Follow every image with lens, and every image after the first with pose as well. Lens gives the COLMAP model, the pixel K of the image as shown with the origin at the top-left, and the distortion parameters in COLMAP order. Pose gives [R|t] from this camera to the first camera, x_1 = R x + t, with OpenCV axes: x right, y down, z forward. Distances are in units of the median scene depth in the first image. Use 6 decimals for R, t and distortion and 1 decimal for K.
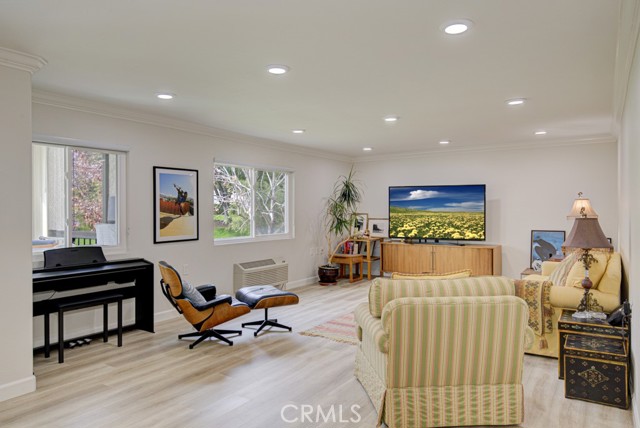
lens RADIAL K [[435.6, 0, 320.0], [0, 435.6, 214.0], [0, 0, 1]] dist [-0.000208, 0.000247]
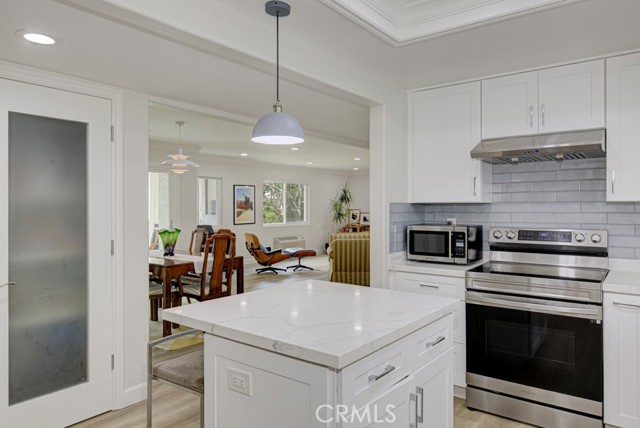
lens RADIAL K [[435.6, 0, 320.0], [0, 435.6, 214.0], [0, 0, 1]] dist [-0.000208, 0.000247]
pose [[0.997491, -0.000345, -0.070788, 0.128748], [0.000864, 0.999973, 0.007301, 0.006183], [0.070784, -0.007344, 0.997465, -0.847866]]
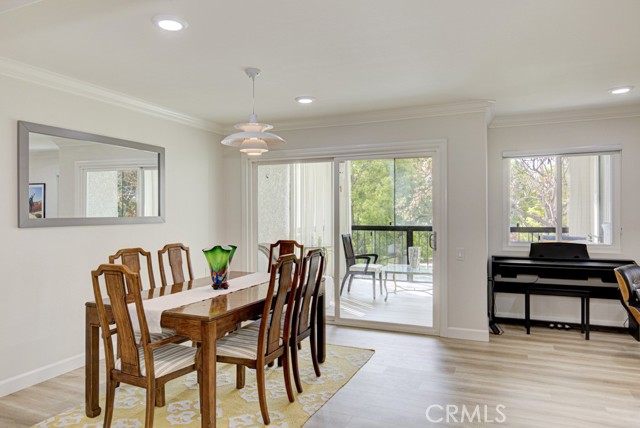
lens RADIAL K [[435.6, 0, 320.0], [0, 435.6, 214.0], [0, 0, 1]] dist [-0.000208, 0.000247]
pose [[0.168930, -0.000440, -0.985628, 0.361303], [-0.004466, 0.999989, -0.001212, 0.004041], [0.985618, 0.004606, 0.168926, 0.145006]]
